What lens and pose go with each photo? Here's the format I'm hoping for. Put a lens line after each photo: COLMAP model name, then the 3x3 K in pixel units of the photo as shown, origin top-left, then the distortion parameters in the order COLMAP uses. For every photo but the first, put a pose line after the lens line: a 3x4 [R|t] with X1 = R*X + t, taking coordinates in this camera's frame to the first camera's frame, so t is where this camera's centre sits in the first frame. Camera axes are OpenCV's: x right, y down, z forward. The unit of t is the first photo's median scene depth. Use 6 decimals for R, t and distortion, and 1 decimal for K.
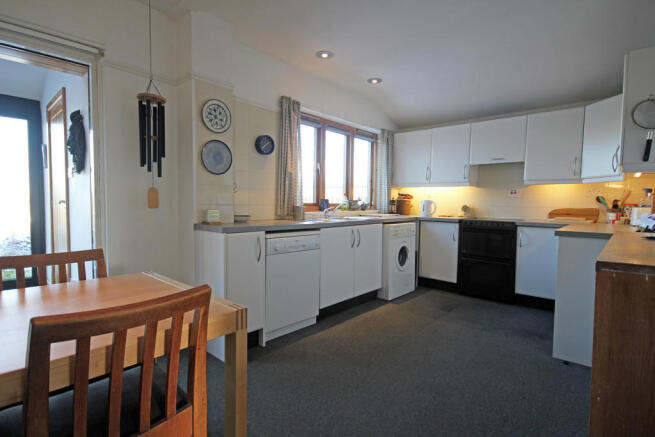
lens RADIAL K [[327.3, 0, 329.5], [0, 327.3, 219.1], [0, 0, 1]] dist [0.001149, -0.000326]
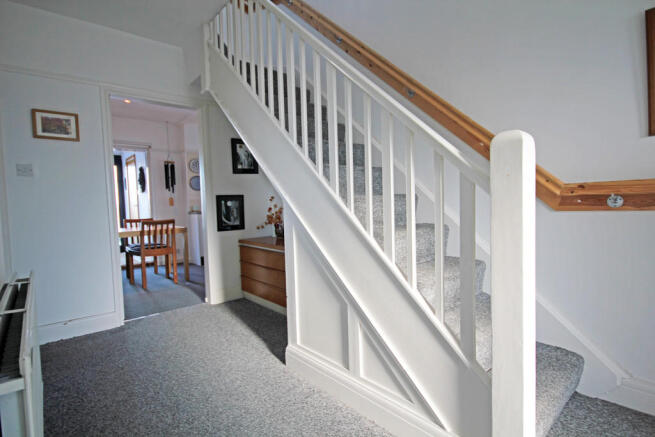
lens RADIAL K [[327.3, 0, 329.5], [0, 327.3, 219.1], [0, 0, 1]] dist [0.001149, -0.000326]
pose [[0.992930, -0.037331, -0.112676, 0.622840], [0.037340, 0.999301, -0.002039, 0.079673], [0.112673, -0.002183, 0.993630, -0.895691]]
